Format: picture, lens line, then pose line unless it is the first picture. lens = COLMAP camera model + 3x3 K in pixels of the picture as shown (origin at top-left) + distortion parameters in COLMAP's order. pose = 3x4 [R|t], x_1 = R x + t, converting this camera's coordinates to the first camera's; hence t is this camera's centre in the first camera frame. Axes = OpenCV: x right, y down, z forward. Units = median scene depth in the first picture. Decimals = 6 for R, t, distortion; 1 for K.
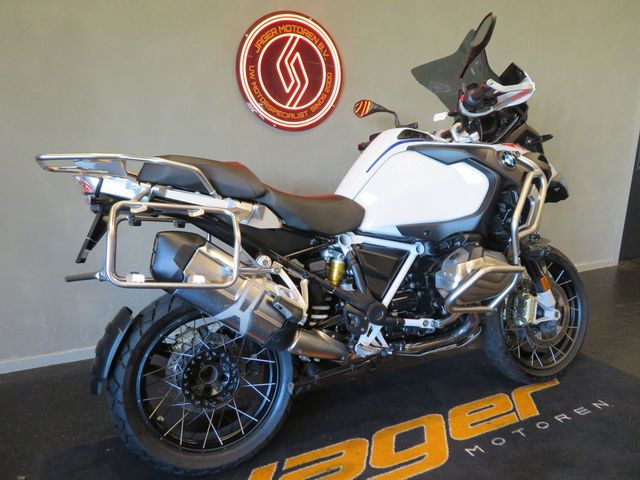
lens RADIAL K [[459.4, 0, 321.7], [0, 459.4, 238.4], [0, 0, 1]] dist [-0.018204, 0.020178]
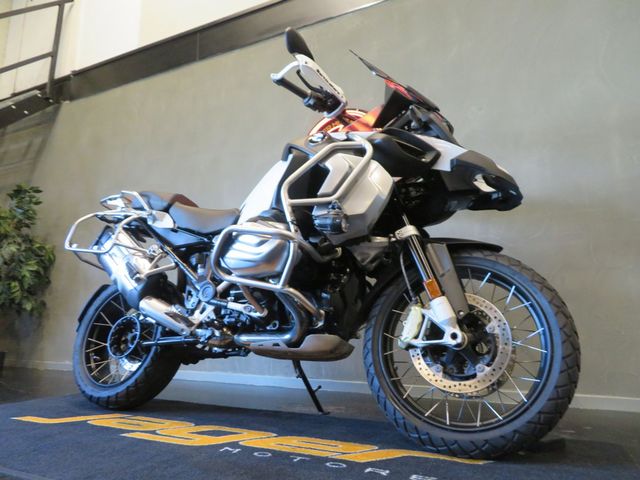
lens RADIAL K [[459.4, 0, 322.5], [0, 459.4, 237.5], [0, 0, 1]] dist [-0.018204, 0.020178]
pose [[0.626988, -0.152102, -0.764036, 1.132420], [-0.167781, 0.931373, -0.323100, 0.343998], [0.760746, 0.330771, 0.558440, 0.534533]]
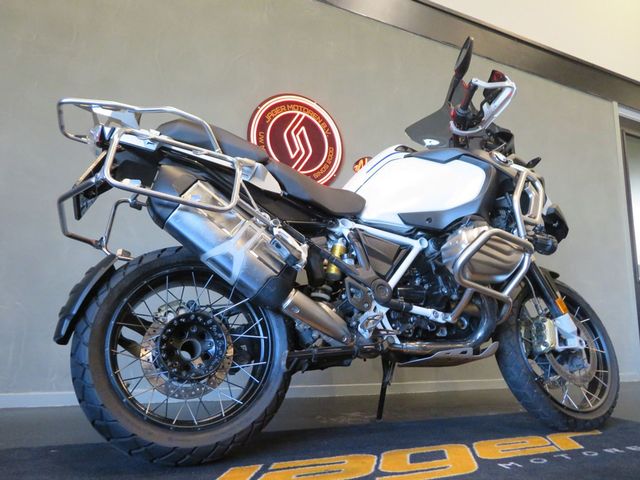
lens RADIAL K [[459.4, 0, 321.5], [0, 459.4, 240.1], [0, 0, 1]] dist [-0.018204, 0.020178]
pose [[0.999879, 0.014845, -0.004687, 0.002930], [-0.015485, 0.917601, -0.397201, 0.425614], [-0.001596, 0.397226, 0.917719, 0.112236]]
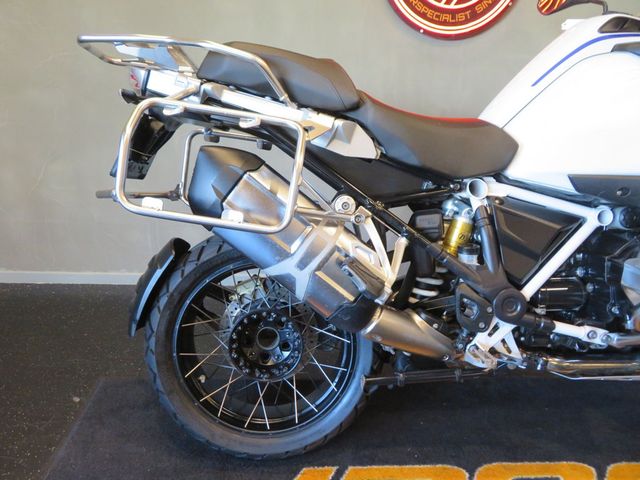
lens RADIAL K [[459.4, 0, 318.7], [0, 459.4, 240.3], [0, 0, 1]] dist [-0.018204, 0.020178]
pose [[0.925317, 0.151786, -0.347491, 0.079501], [-0.108714, 0.984111, 0.140378, 0.009489], [0.363278, -0.092117, 0.927116, 0.297855]]
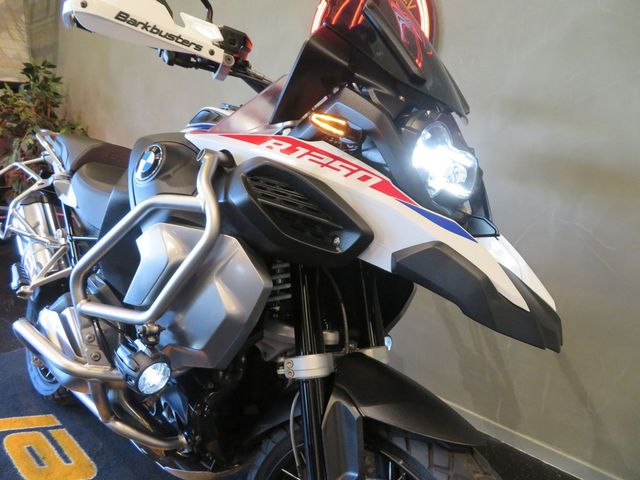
lens RADIAL K [[459.4, 0, 319.8], [0, 459.4, 240.2], [0, 0, 1]] dist [-0.018204, 0.020178]
pose [[0.382695, 0.228343, -0.895212, 0.940469], [-0.238347, 0.960576, 0.143124, -0.206159], [0.892600, 0.158599, 0.422032, 0.975049]]
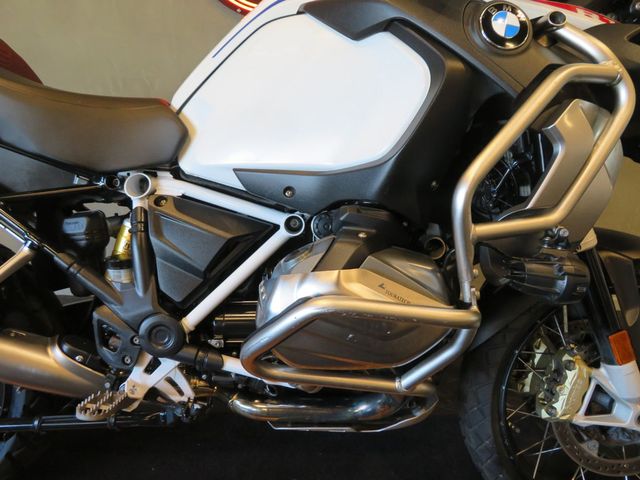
lens RADIAL K [[459.4, 0, 315.9], [0, 459.4, 235.7], [0, 0, 1]] dist [-0.018204, 0.020178]
pose [[0.918786, 0.165679, -0.358305, 0.429081], [-0.127745, 0.983610, 0.127247, -0.031412], [0.373514, -0.071141, 0.924892, 0.586973]]
